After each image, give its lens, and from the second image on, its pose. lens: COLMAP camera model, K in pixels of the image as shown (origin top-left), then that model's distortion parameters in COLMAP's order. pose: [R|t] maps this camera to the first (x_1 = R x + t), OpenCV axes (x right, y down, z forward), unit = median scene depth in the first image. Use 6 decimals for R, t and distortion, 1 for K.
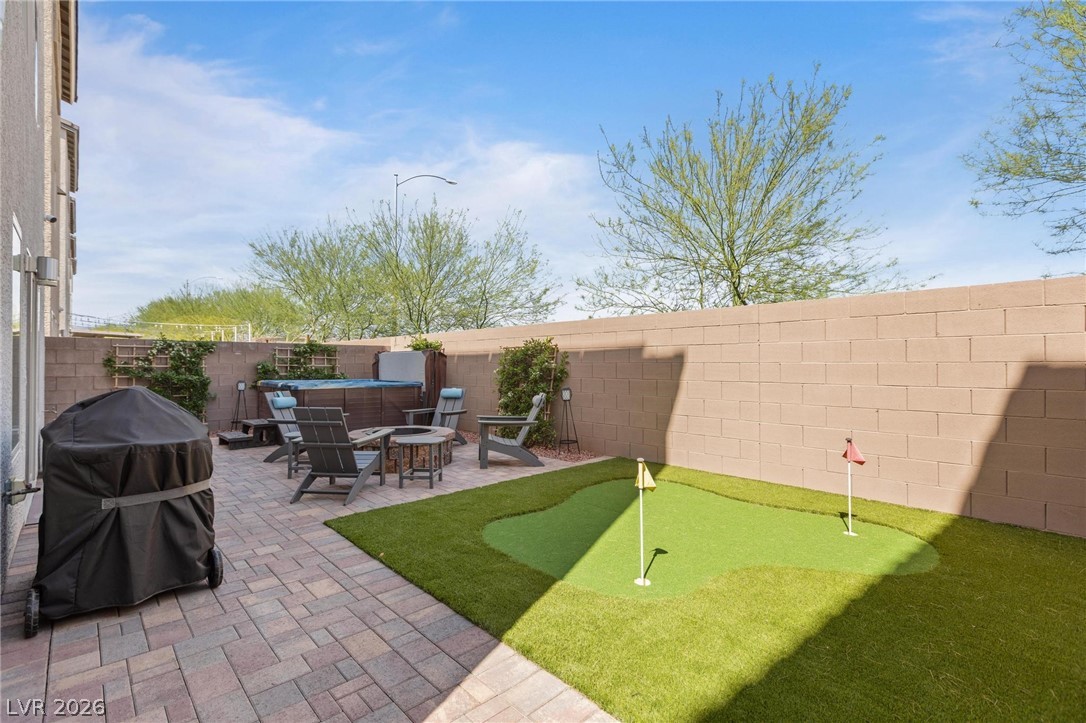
lens RADIAL K [[485.9, 0, 539.7], [0, 485.9, 361.4], [0, 0, 1]] dist [-0.001293, -0.000439]
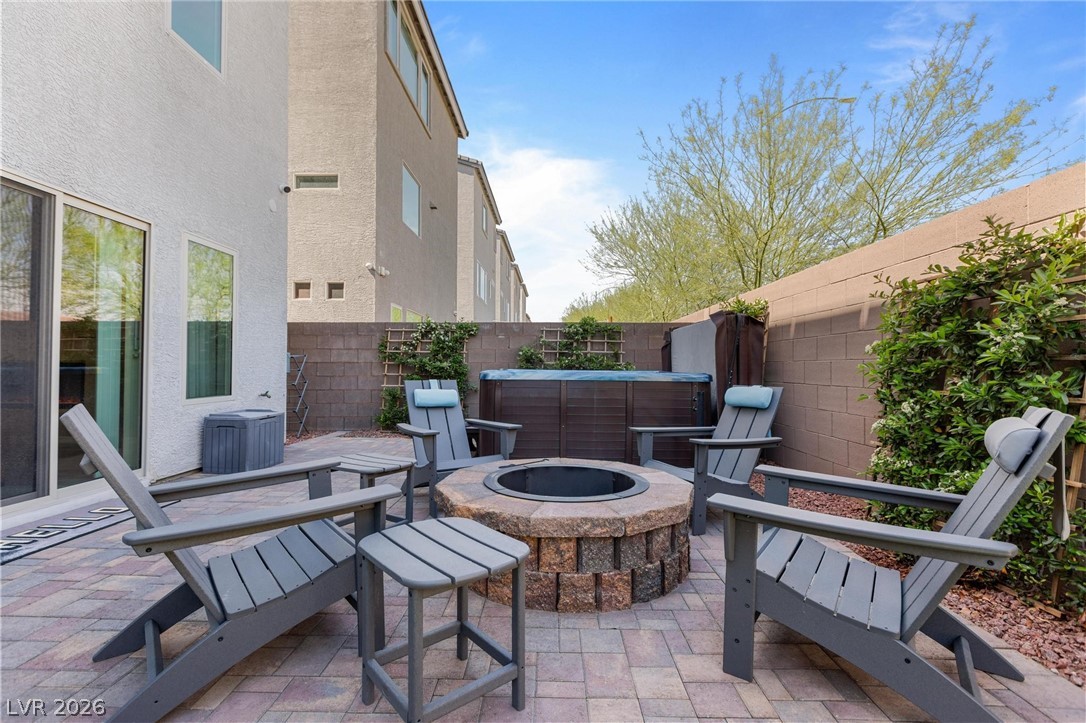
lens RADIAL K [[485.9, 0, 539.7], [0, 485.9, 361.4], [0, 0, 1]] dist [-0.001293, -0.000439]
pose [[0.701731, -0.005945, -0.712417, 0.001377], [-0.000808, 0.999958, -0.009140, 0.037576], [0.712441, 0.006990, 0.701697, 0.559103]]
